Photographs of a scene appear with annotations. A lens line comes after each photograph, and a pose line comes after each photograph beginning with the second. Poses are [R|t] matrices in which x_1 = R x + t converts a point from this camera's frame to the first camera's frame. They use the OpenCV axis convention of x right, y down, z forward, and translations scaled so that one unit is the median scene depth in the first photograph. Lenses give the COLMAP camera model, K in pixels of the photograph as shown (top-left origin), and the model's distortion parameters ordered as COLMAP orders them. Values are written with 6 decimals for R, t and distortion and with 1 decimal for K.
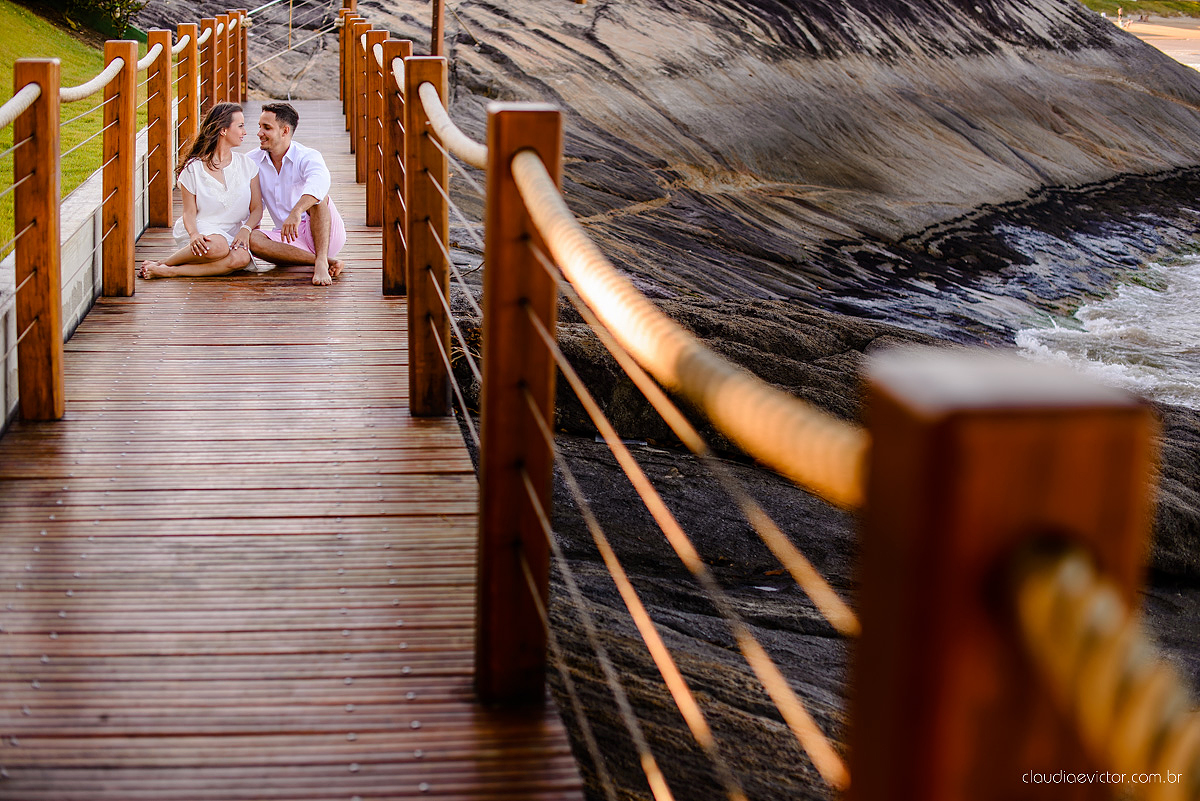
lens RADIAL K [[1738.4, 0, 600.0], [0, 1738.4, 400.5], [0, 0, 1]] dist [-0.275942, -0.037503]
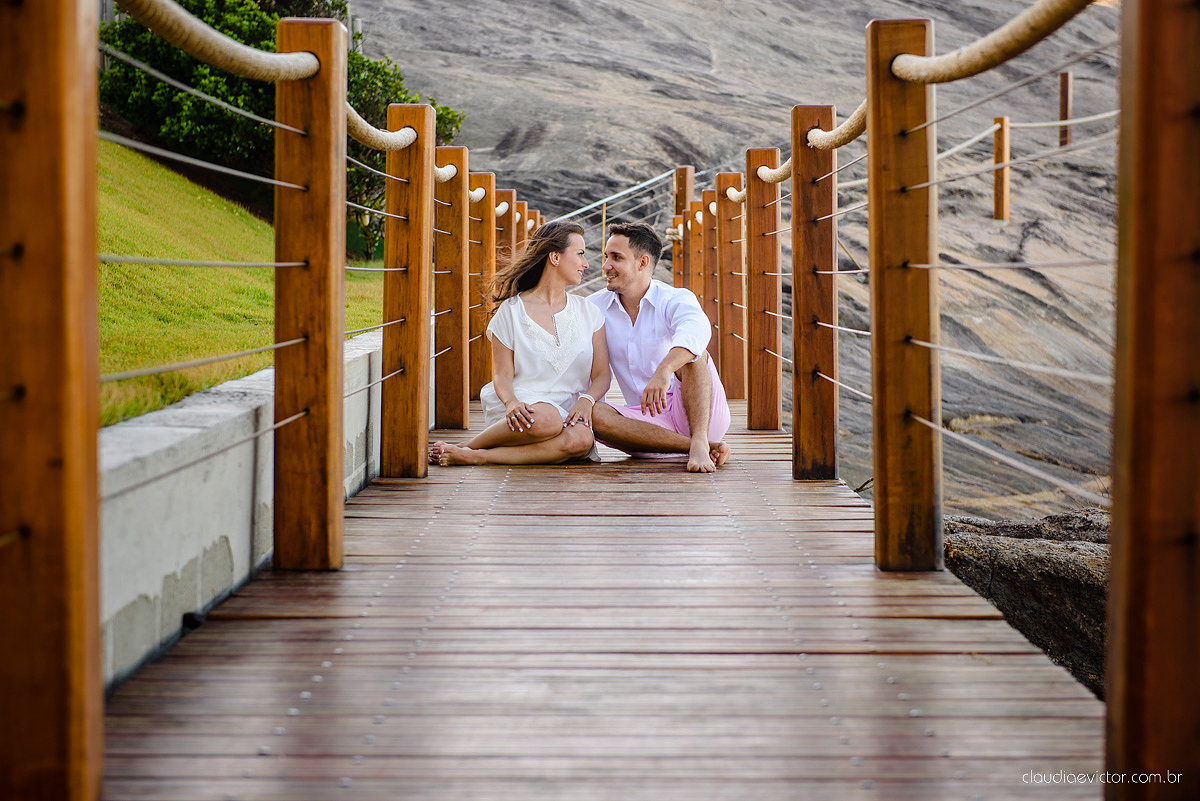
lens RADIAL K [[2359.8, 0, 600.0], [0, 2359.8, 400.5], [0, 0, 1]] dist [-0.034206, -0.135364]
pose [[0.985909, -0.017003, -0.166417, -0.042347], [-0.013320, 0.983683, -0.179416, 0.068818], [0.166752, 0.179105, 0.969595, 0.077833]]
